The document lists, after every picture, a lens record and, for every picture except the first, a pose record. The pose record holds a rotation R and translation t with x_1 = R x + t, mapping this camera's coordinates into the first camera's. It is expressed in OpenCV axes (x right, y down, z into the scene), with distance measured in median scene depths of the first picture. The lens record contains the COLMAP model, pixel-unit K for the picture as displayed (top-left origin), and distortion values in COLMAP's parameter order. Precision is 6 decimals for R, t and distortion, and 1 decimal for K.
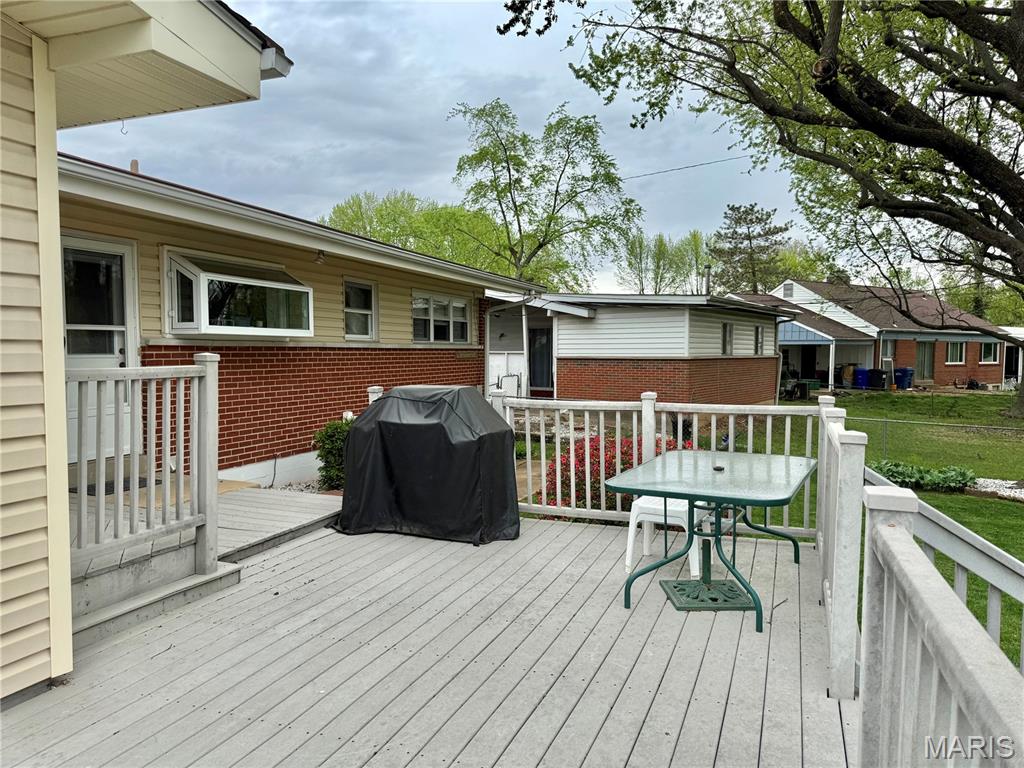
lens RADIAL K [[718.4, 0, 505.1], [0, 718.4, 388.5], [0, 0, 1]] dist [0.063461, -0.093775]
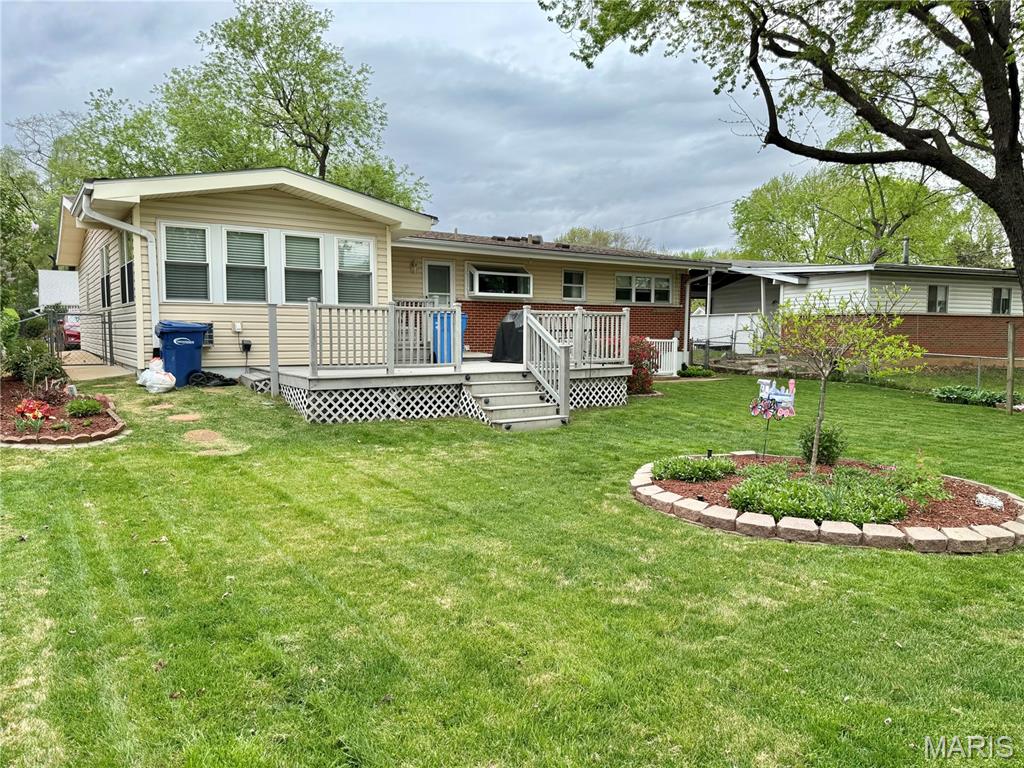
lens RADIAL K [[718.4, 0, 505.1], [0, 718.4, 388.5], [0, 0, 1]] dist [0.063461, -0.093775]
pose [[0.812860, 0.048505, -0.580435, 0.573860], [-0.033776, 0.998775, 0.036162, 0.077371], [0.581478, -0.009790, 0.813503, -0.493736]]
